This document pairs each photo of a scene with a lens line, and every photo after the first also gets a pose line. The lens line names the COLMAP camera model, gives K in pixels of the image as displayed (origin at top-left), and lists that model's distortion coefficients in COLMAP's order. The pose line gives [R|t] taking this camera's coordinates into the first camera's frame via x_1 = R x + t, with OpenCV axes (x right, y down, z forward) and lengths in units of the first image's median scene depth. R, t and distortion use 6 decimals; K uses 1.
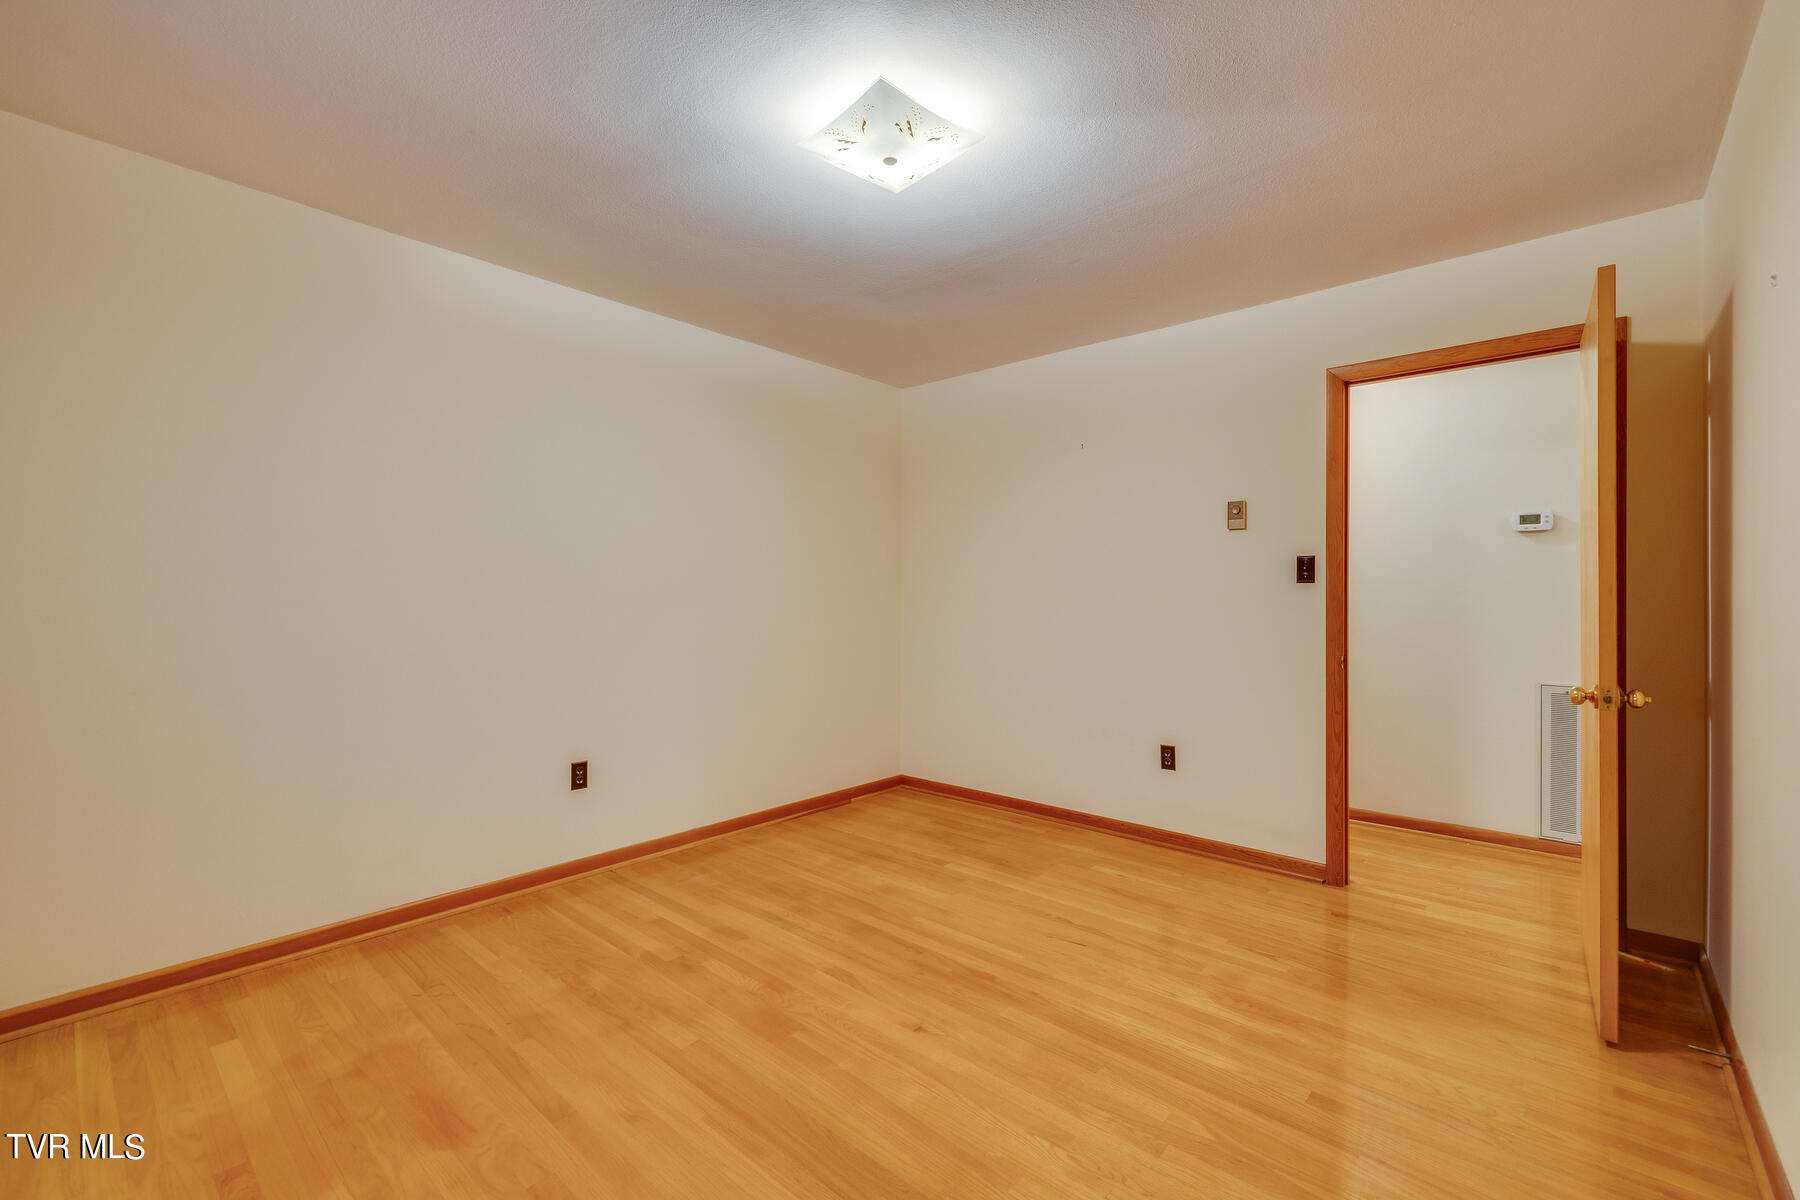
lens RADIAL K [[765.6, 0, 900.0], [0, 765.6, 600.0], [0, 0, 1]] dist [0.001486, 0.000244]
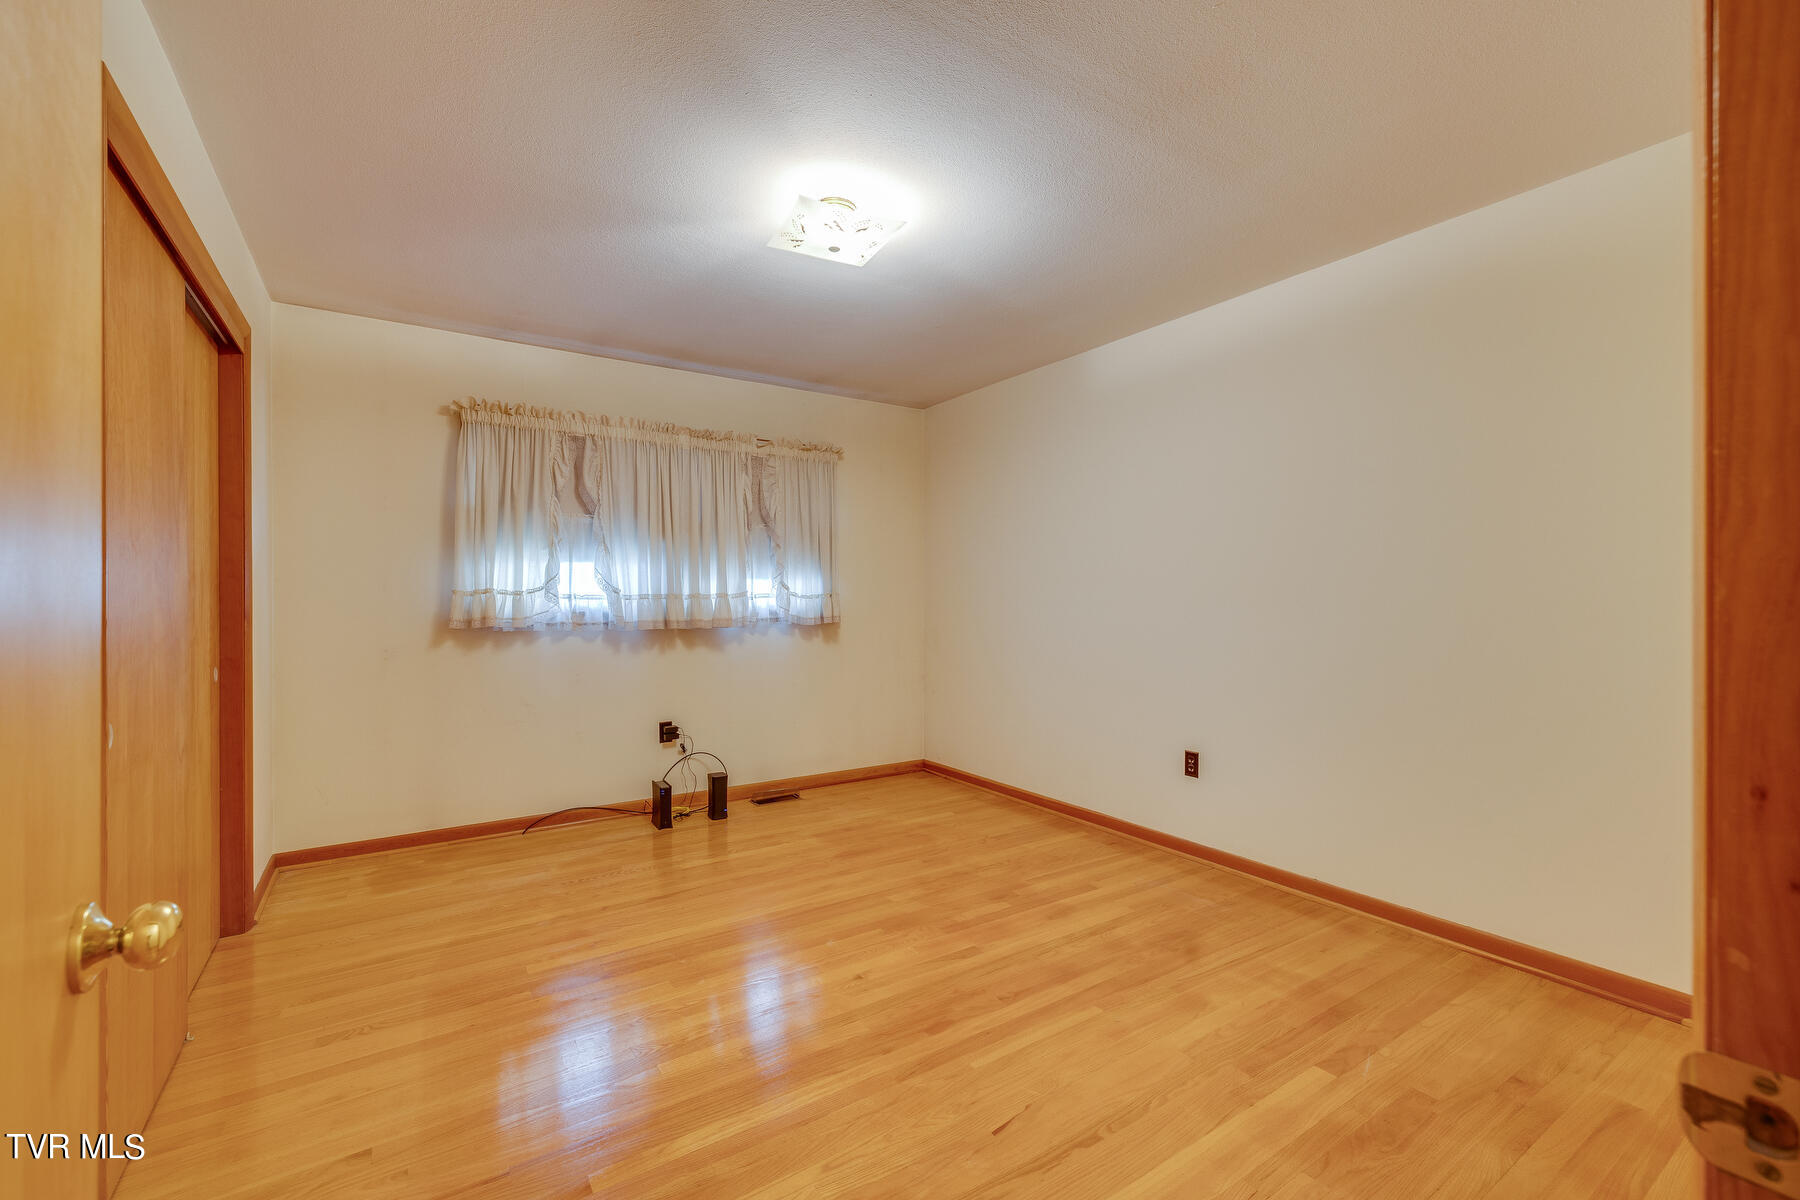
lens RADIAL K [[755.2, 0, 900.0], [0, 755.2, 600.0], [0, 0, 1]] dist [-0.000782, -0.000112]
pose [[-0.258640, 0.008063, -0.965940, 0.851781], [0.000792, 0.999967, 0.008134, -0.014038], [0.965973, 0.001338, -0.258638, 1.042622]]
